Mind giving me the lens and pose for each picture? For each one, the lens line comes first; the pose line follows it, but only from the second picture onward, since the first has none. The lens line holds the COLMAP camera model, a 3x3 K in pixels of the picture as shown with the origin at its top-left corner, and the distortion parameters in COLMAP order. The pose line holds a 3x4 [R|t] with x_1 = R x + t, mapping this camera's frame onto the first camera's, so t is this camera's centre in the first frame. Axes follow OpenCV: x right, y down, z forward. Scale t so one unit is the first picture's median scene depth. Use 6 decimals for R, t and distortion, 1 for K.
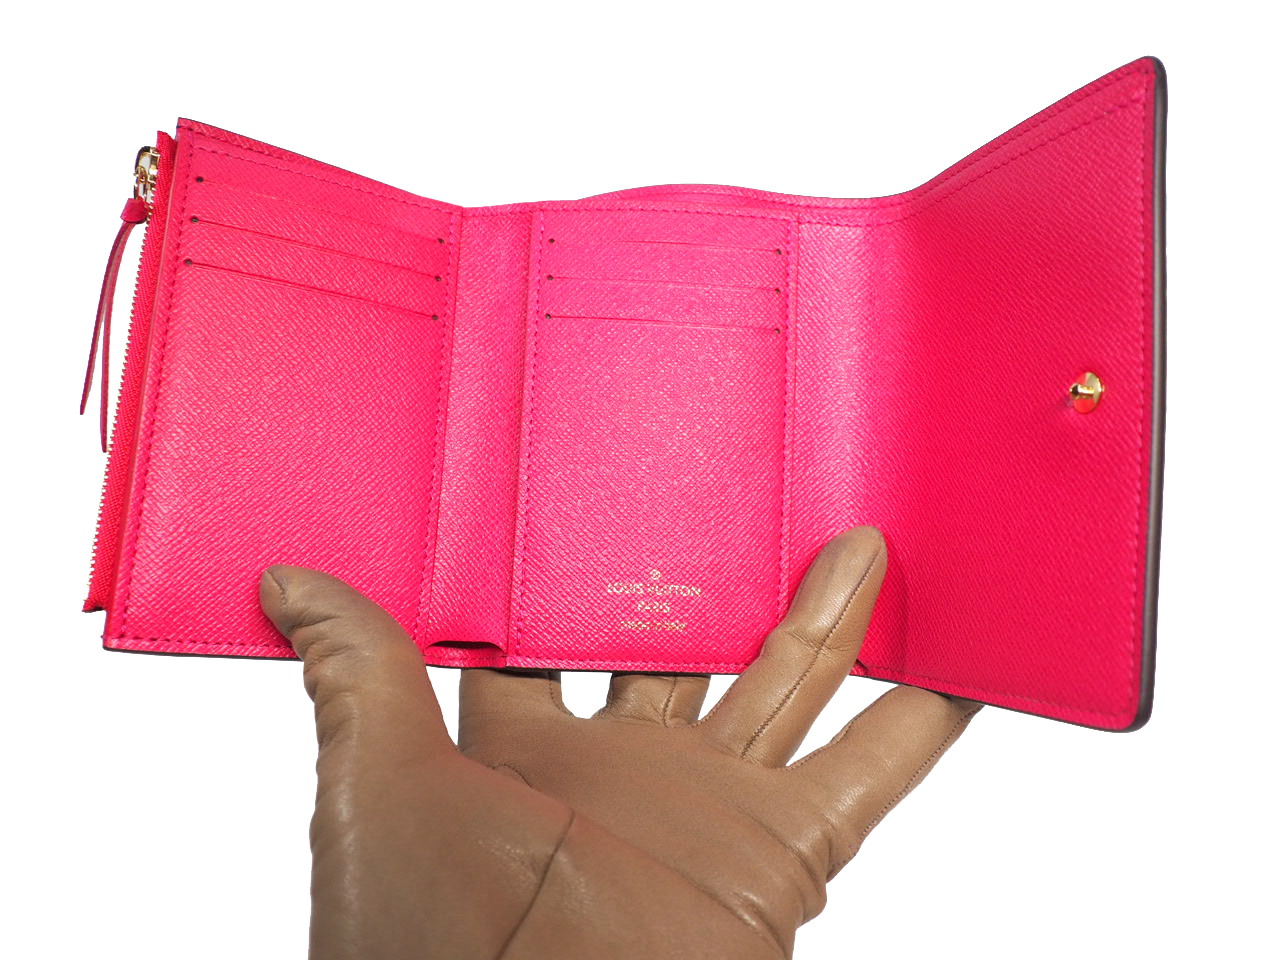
lens RADIAL K [[1006.4, 0, 640.0], [0, 1006.4, 480.0], [0, 0, 1]] dist [0.297859, 0.002392]
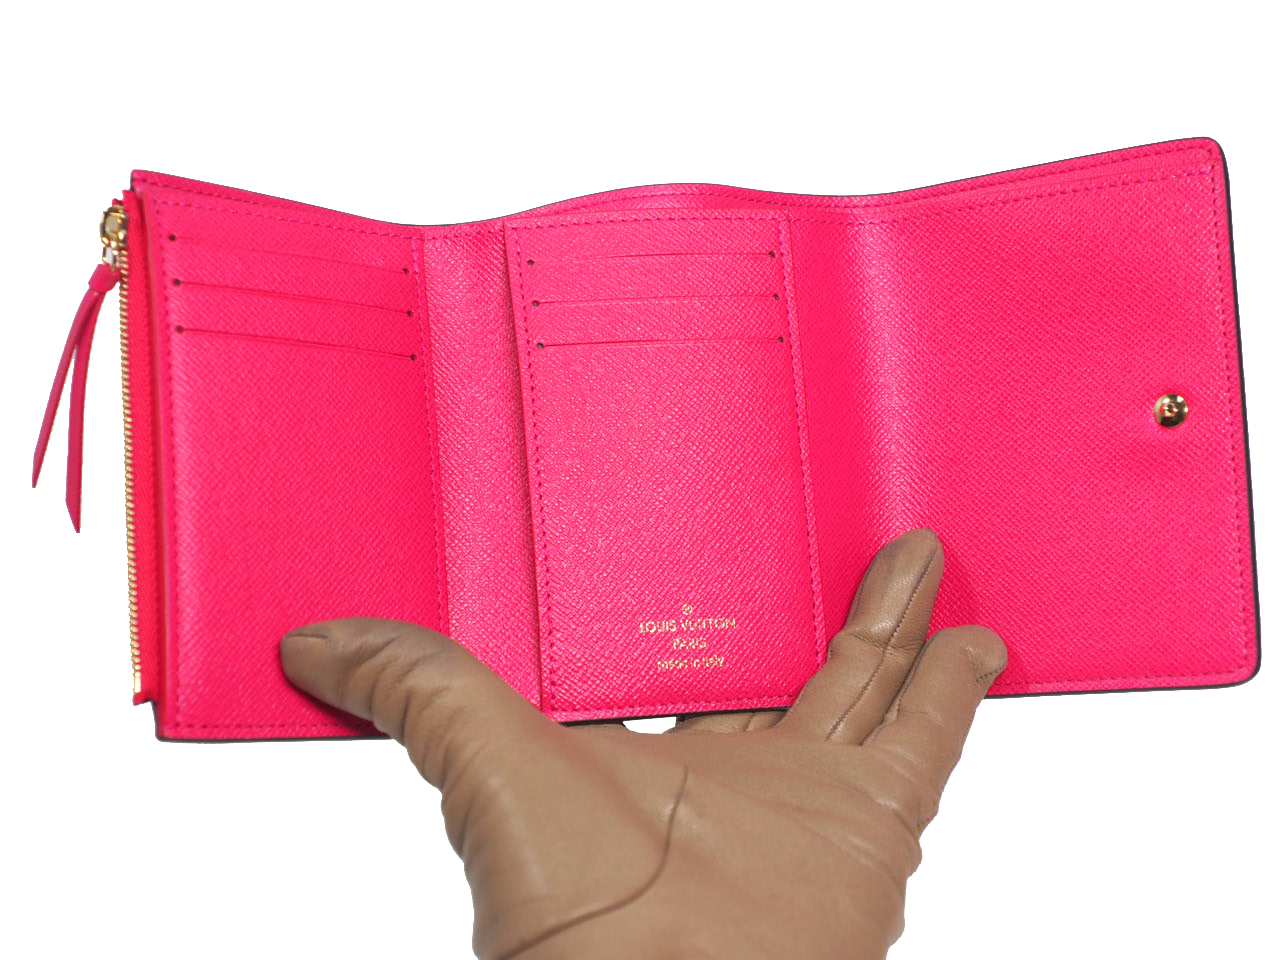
lens RADIAL K [[2118.2, 0, 640.0], [0, 2118.2, 480.0], [0, 0, 1]] dist [1.581698, -0.036030]
pose [[0.982554, -0.095745, 0.159439, -0.336696], [0.099159, 0.994979, -0.013579, -0.004314], [-0.157338, 0.029152, 0.987114, -0.975357]]
